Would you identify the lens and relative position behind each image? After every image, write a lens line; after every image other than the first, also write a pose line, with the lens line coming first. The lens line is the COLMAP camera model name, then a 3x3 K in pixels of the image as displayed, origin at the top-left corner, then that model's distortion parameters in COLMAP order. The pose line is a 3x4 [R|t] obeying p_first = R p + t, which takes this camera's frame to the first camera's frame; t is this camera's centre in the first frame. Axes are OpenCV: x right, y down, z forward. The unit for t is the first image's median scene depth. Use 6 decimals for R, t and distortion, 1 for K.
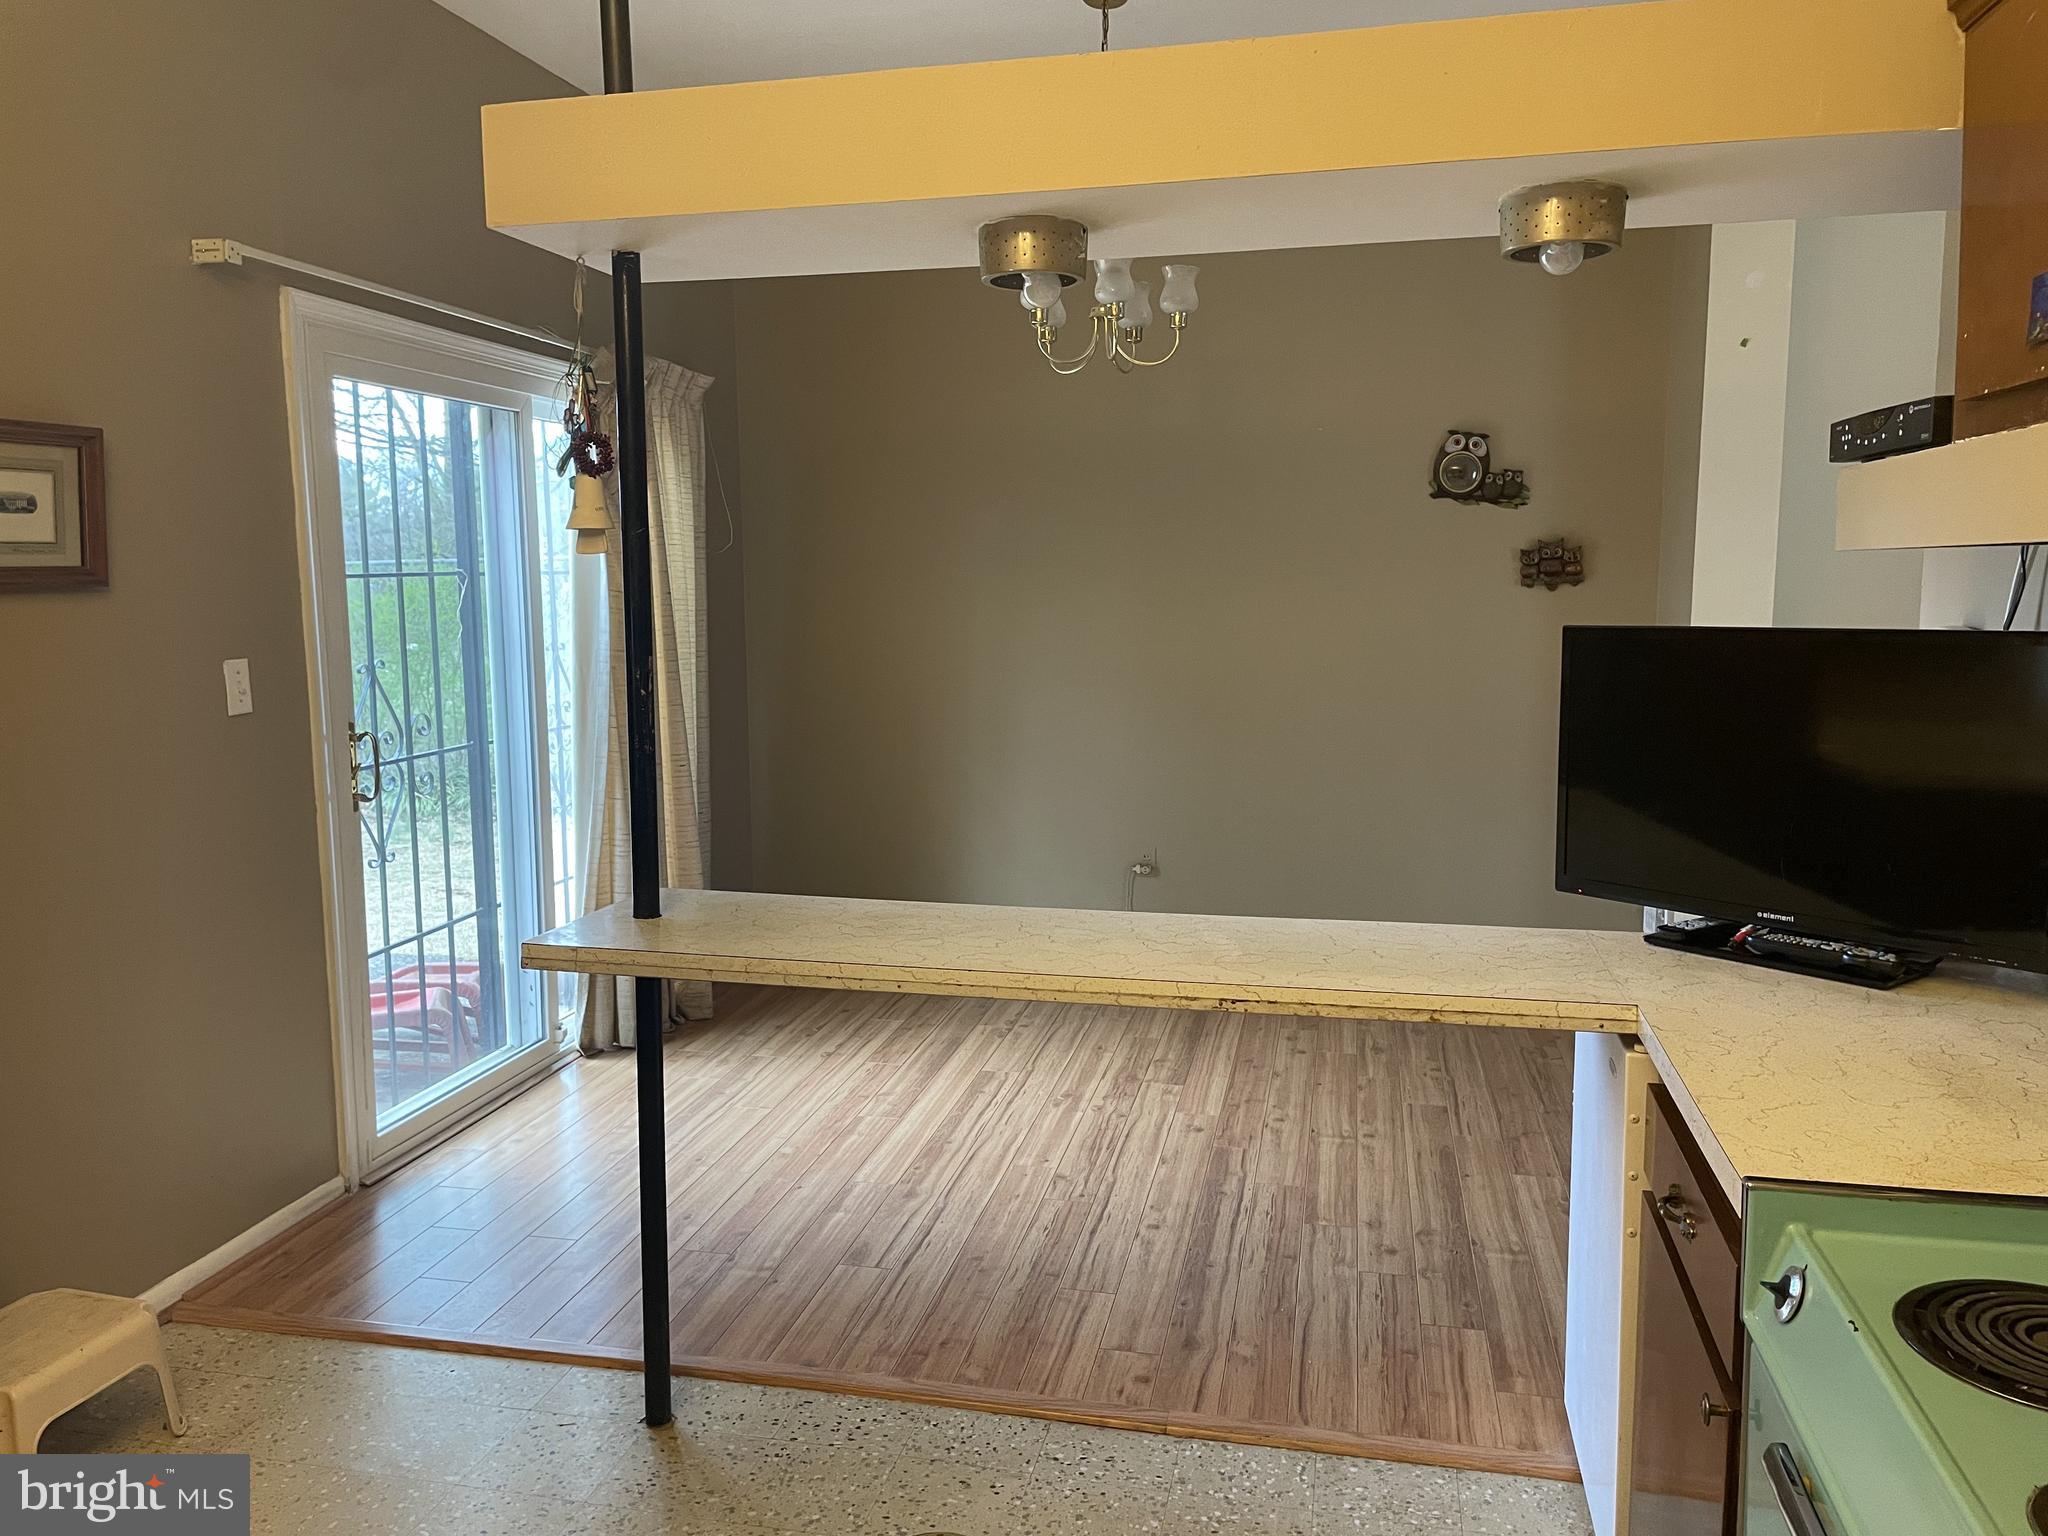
lens RADIAL K [[1556.4, 0, 1020.1], [0, 1556.4, 758.0], [0, 0, 1]] dist [0.108830, -0.129966]
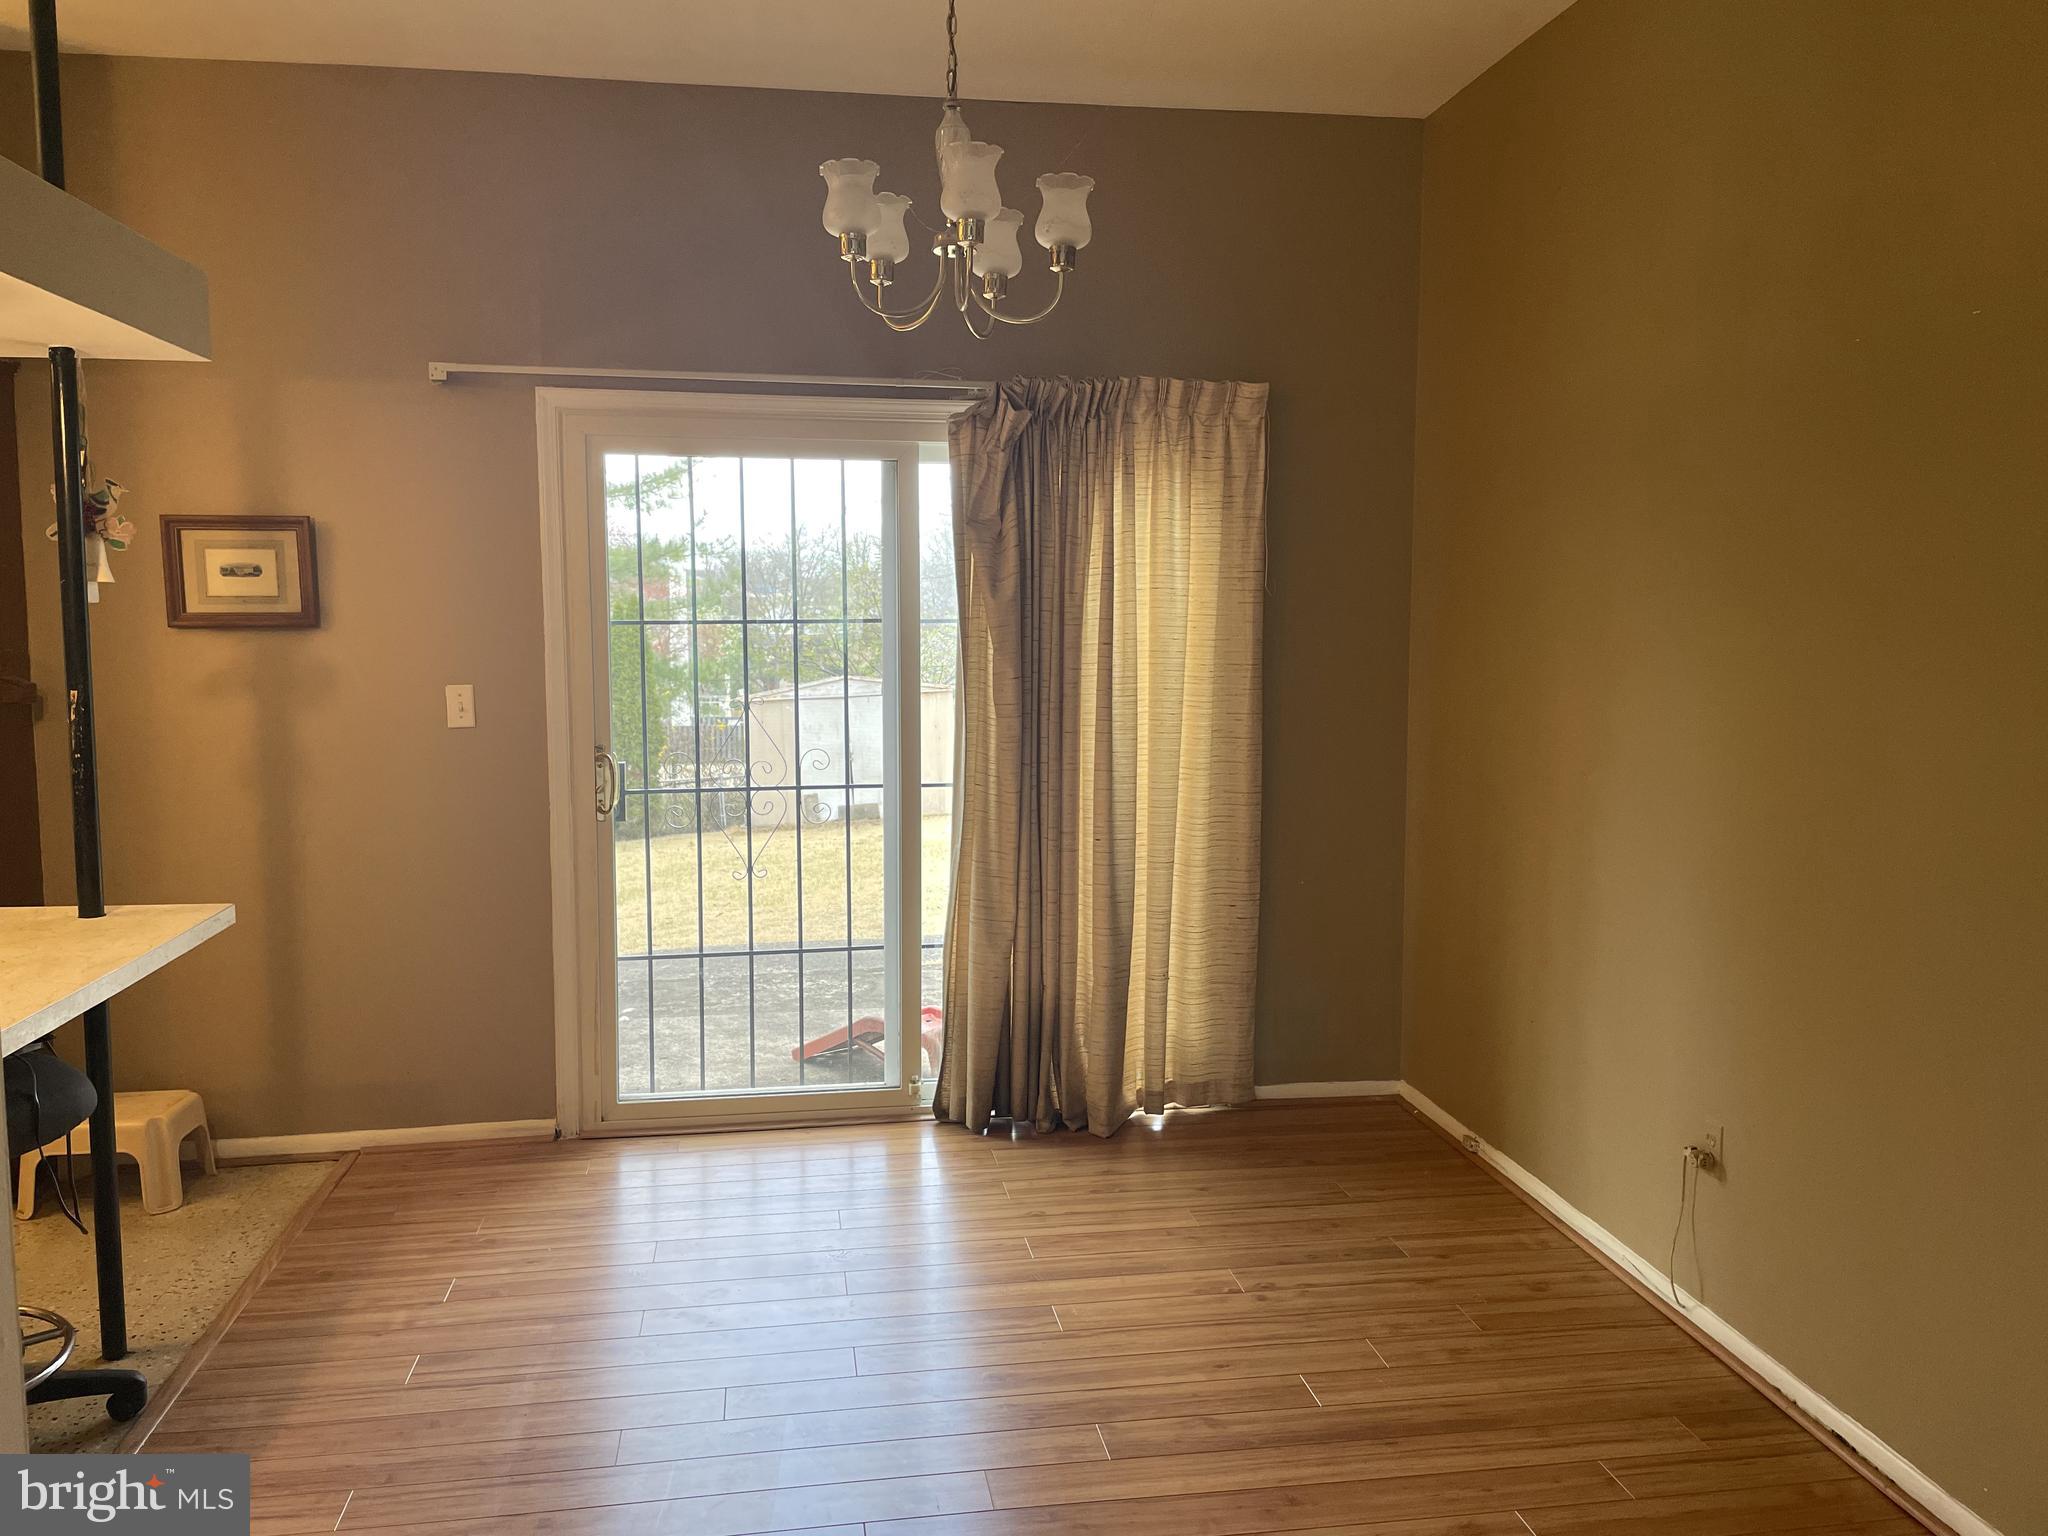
lens RADIAL K [[1556.4, 0, 1020.1], [0, 1556.4, 758.0], [0, 0, 1]] dist [0.108830, -0.129966]
pose [[0.356799, 0.094709, -0.929368, 0.674990], [-0.115074, 0.991727, 0.056885, -0.100292], [0.927066, 0.086650, 0.364746, 0.749059]]
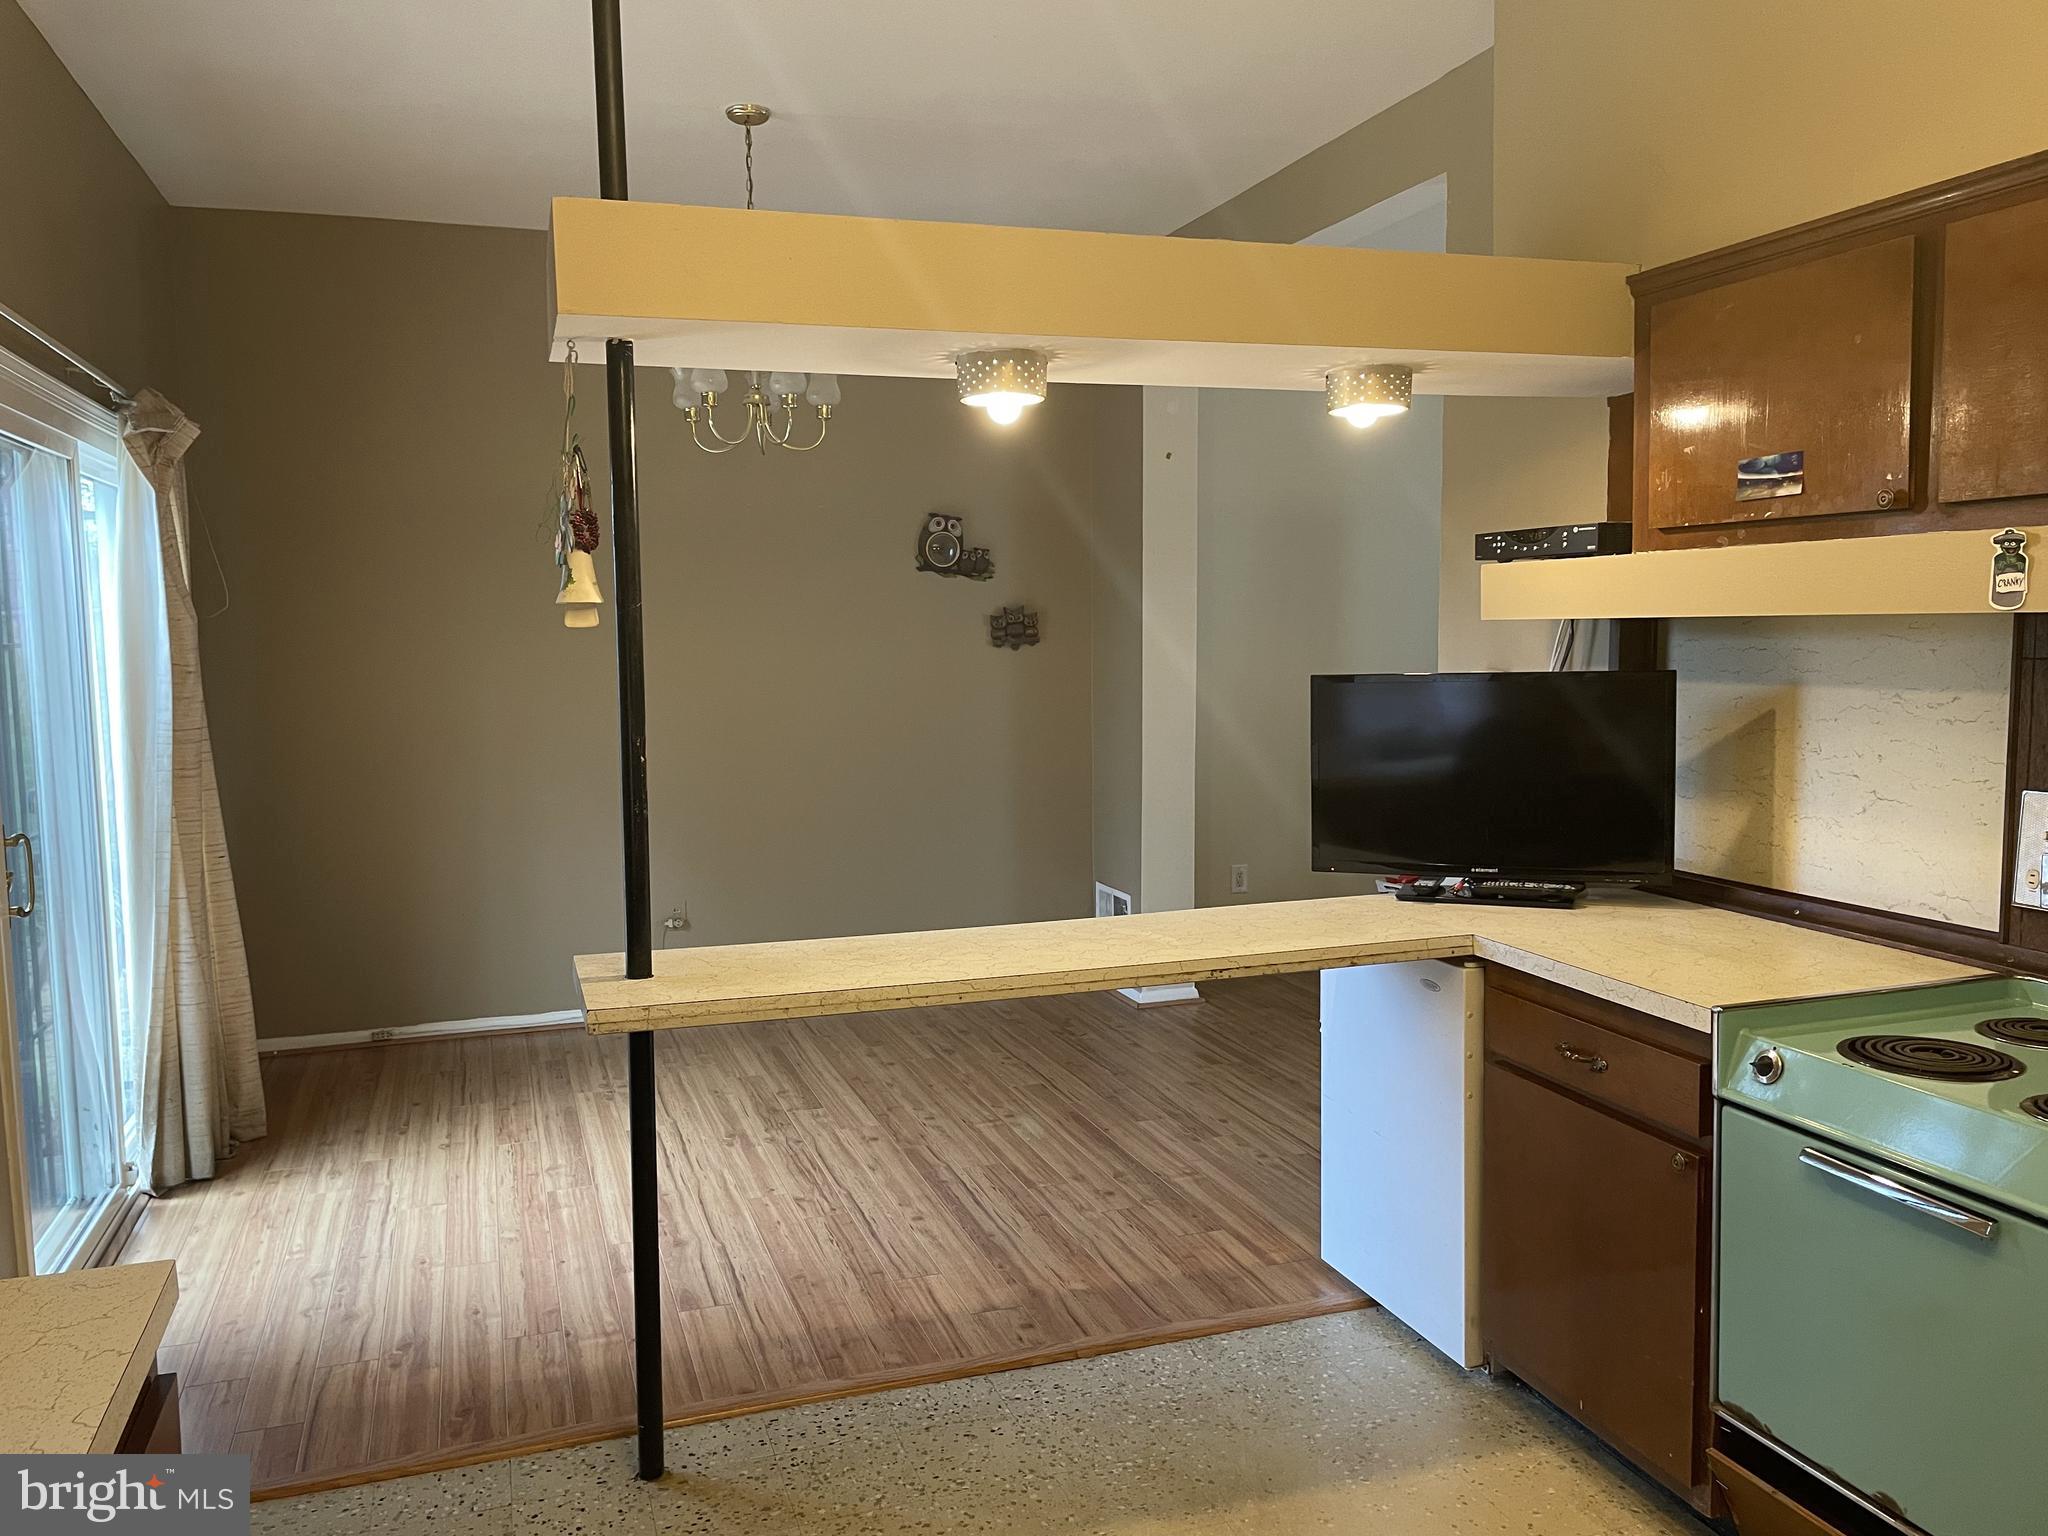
lens RADIAL K [[1556.4, 0, 1020.1], [0, 1556.4, 758.0], [0, 0, 1]] dist [0.108830, -0.129966]
pose [[0.853380, -0.050817, 0.518806, -0.346058], [0.070157, 0.997379, -0.017708, -0.003904], [-0.516546, 0.051510, 0.854708, -0.011108]]
